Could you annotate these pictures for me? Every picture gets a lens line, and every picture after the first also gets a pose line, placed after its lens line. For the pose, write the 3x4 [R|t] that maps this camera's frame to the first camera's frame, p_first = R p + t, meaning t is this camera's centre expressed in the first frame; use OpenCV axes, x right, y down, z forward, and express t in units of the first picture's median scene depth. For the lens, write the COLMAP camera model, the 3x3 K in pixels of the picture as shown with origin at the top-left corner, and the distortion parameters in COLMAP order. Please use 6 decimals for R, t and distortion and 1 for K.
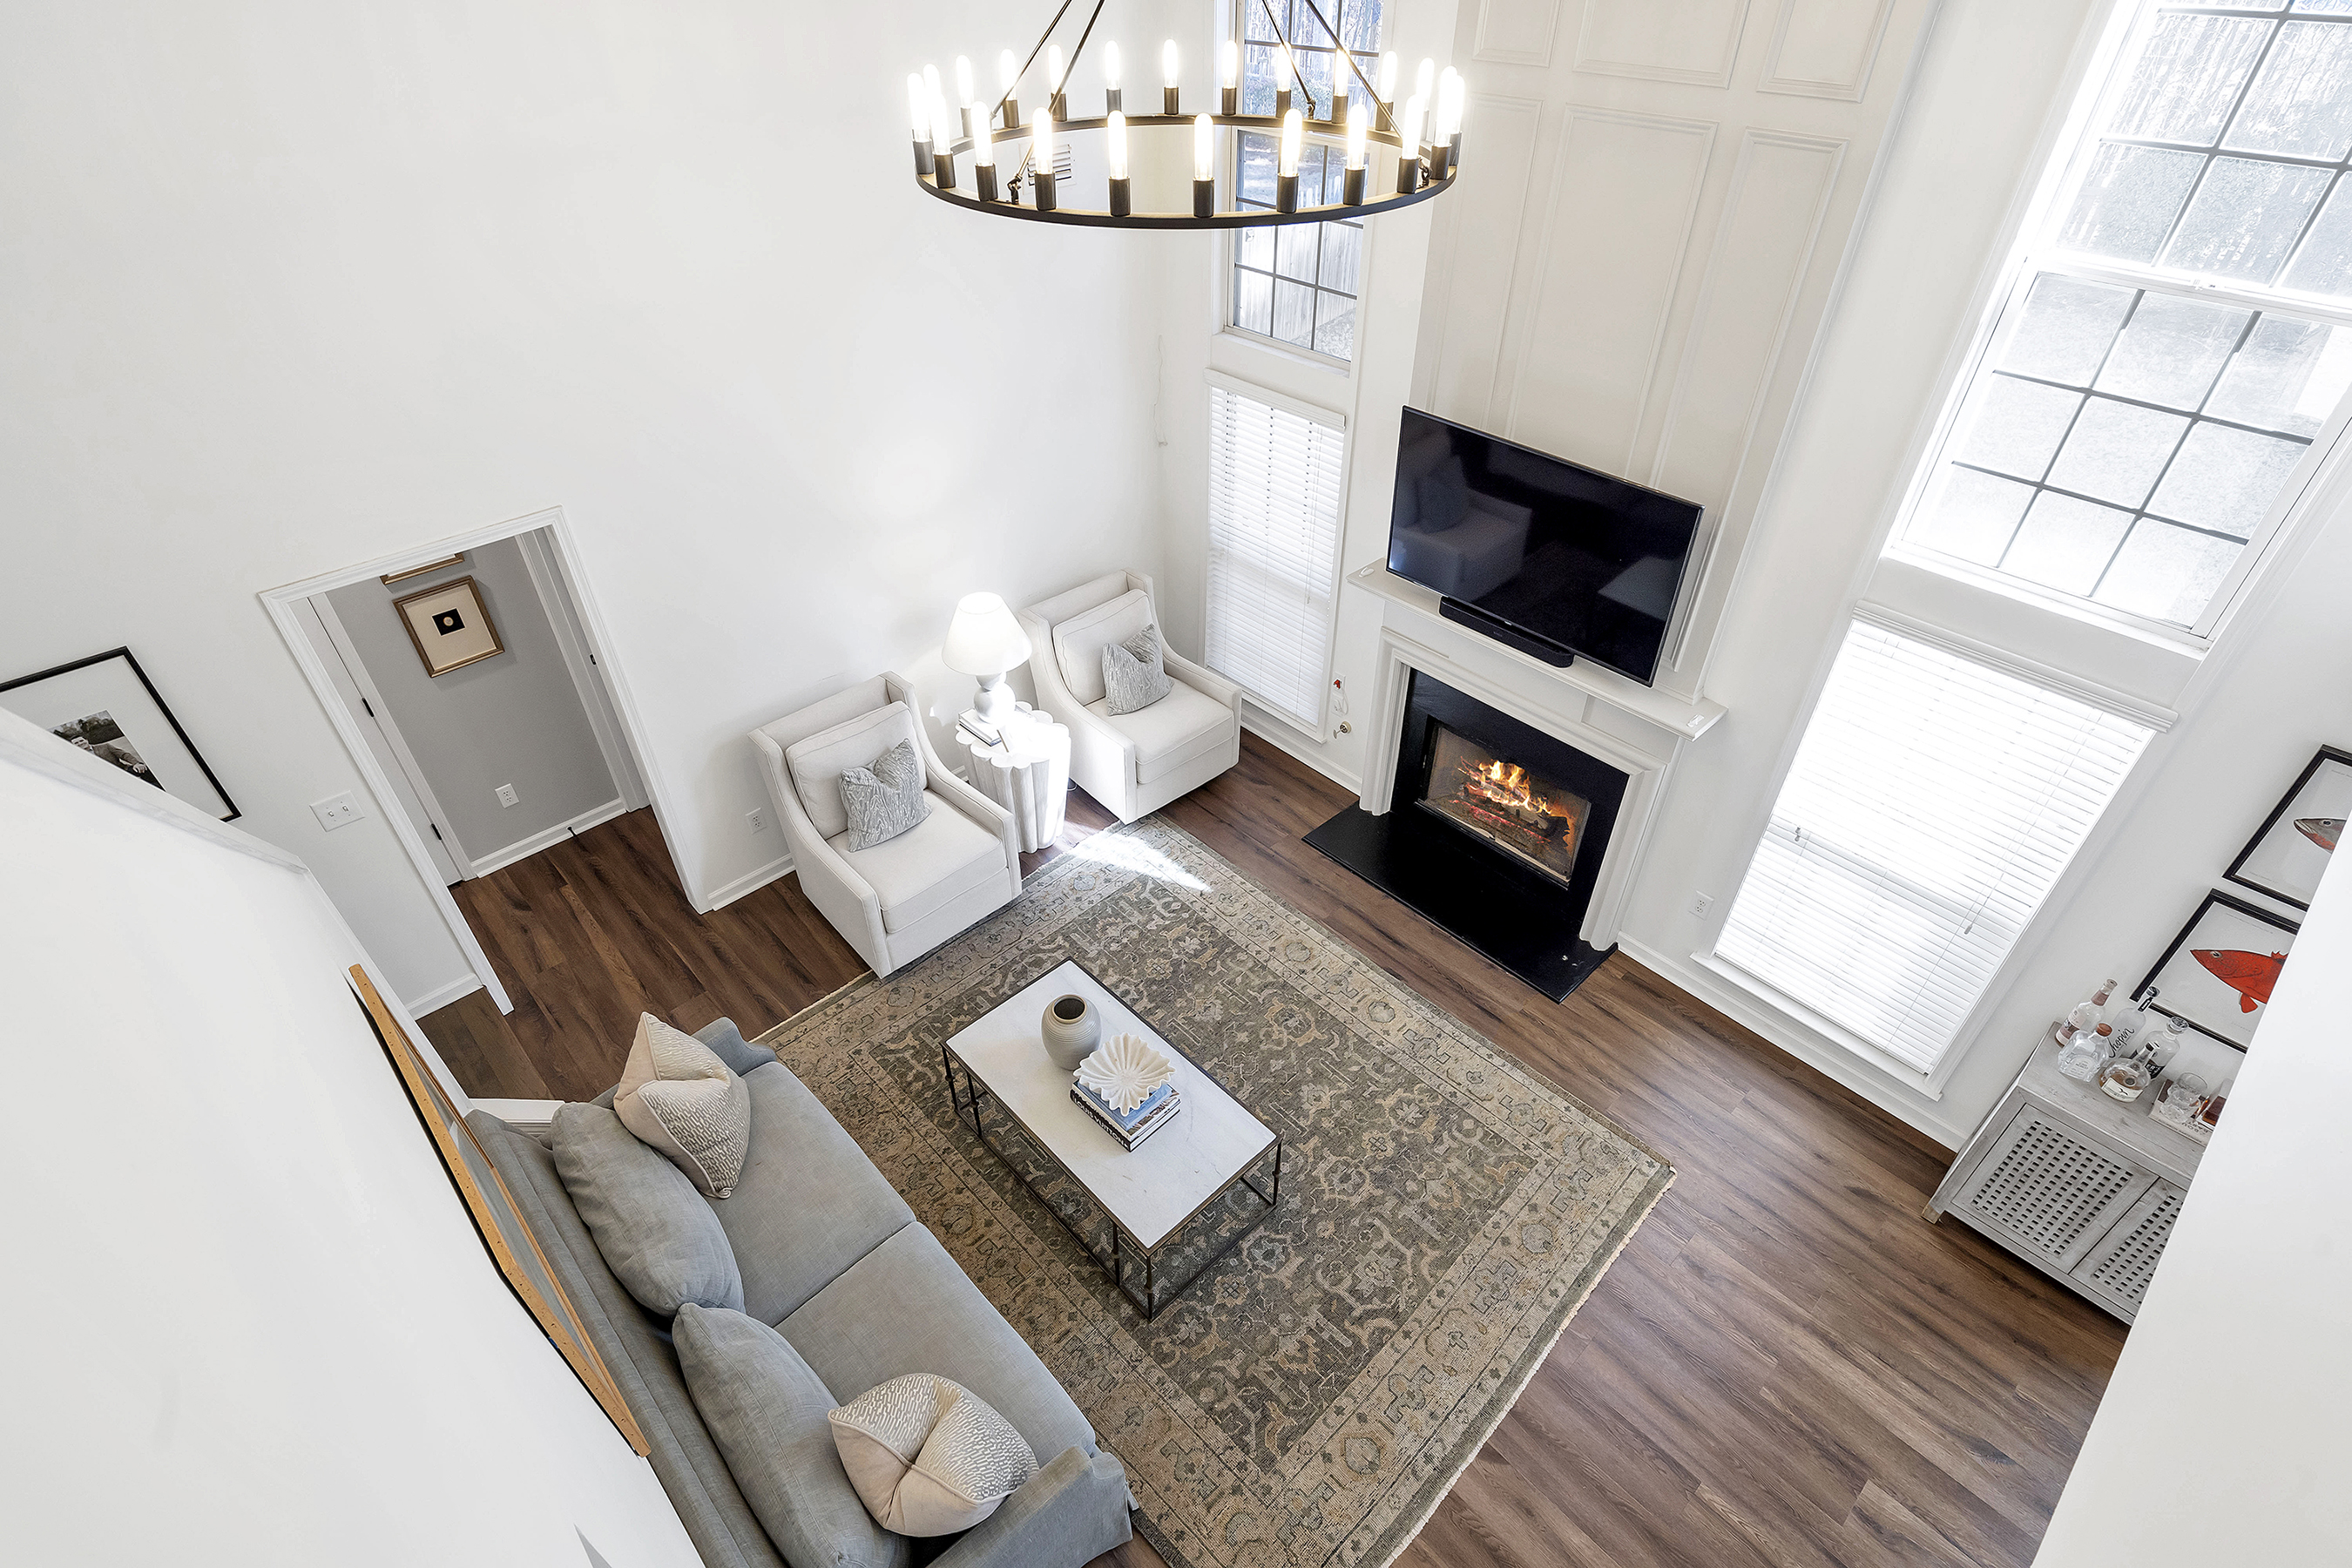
lens RADIAL K [[1151.5, 0, 1161.2], [0, 1151.5, 772.7], [0, 0, 1]] dist [-0.004589, 0.002753]
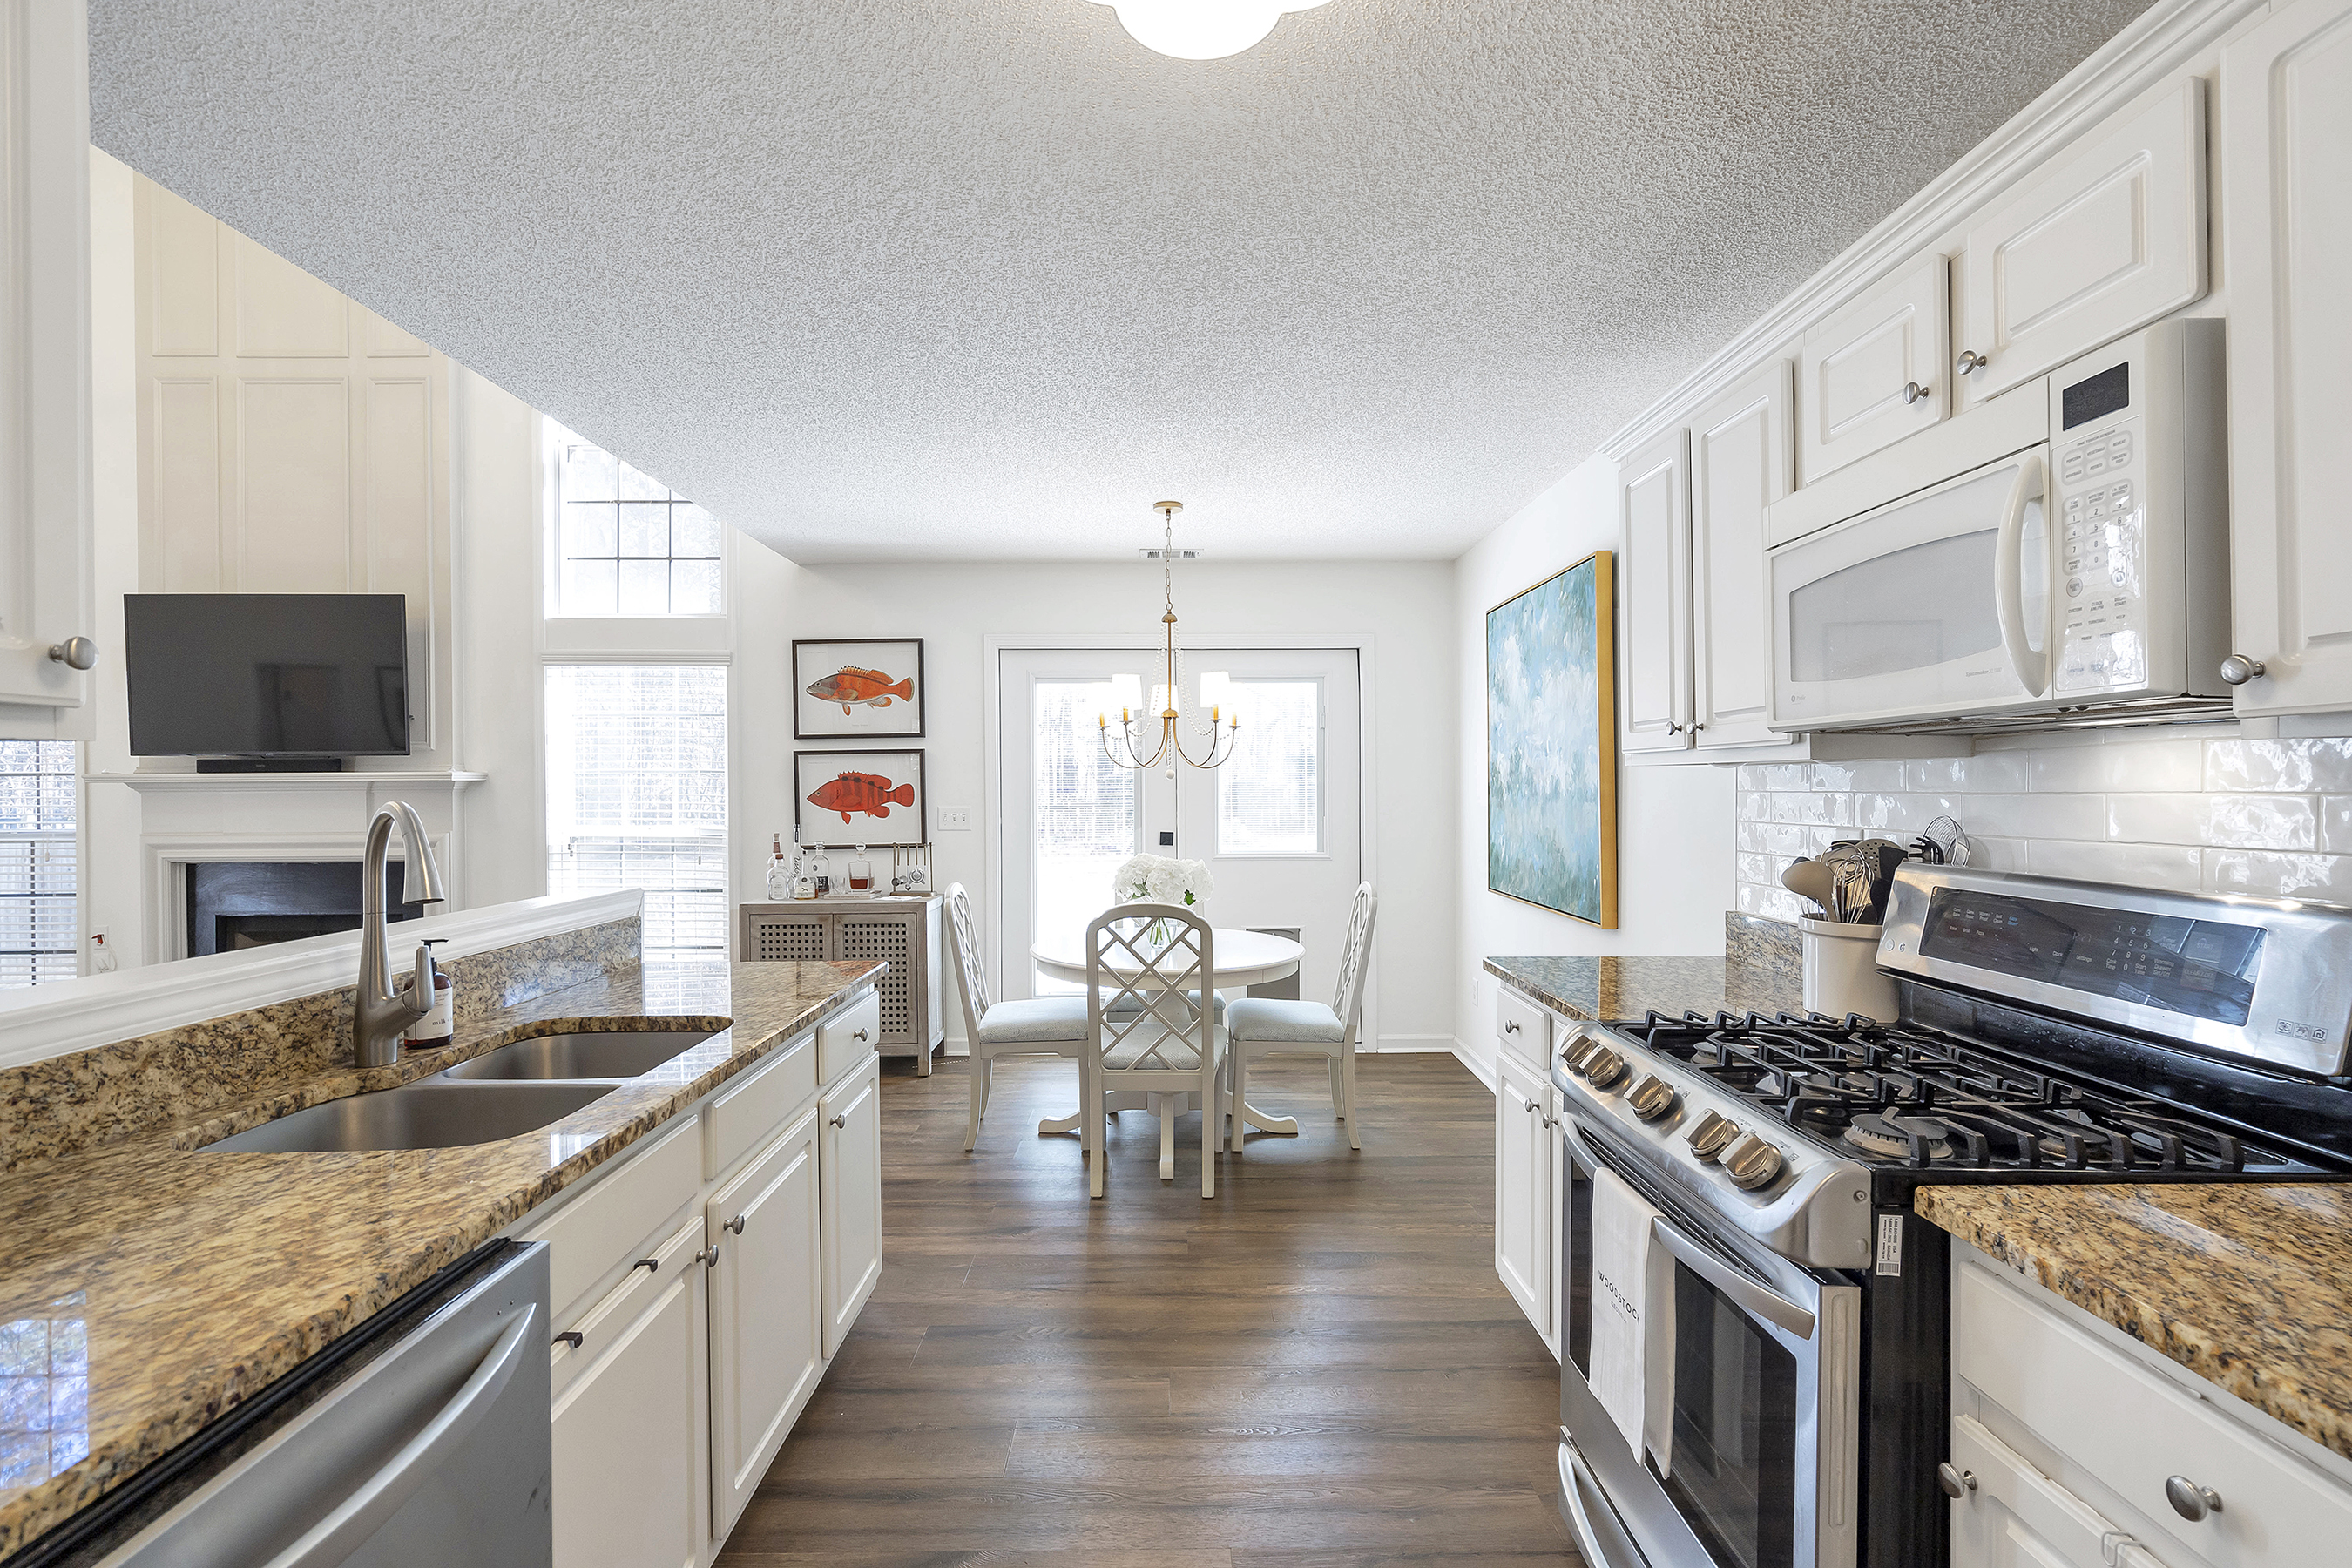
lens RADIAL K [[1063.6, 0, 1180.8], [0, 1063.6, 791.6], [0, 0, 1]] dist [-0.000216, 0.001520]
pose [[0.670730, -0.003195, 0.741695, 0.134637], [0.467294, 0.778384, -0.419231, 0.803554], [-0.575984, 0.627781, 0.523578, -0.043963]]
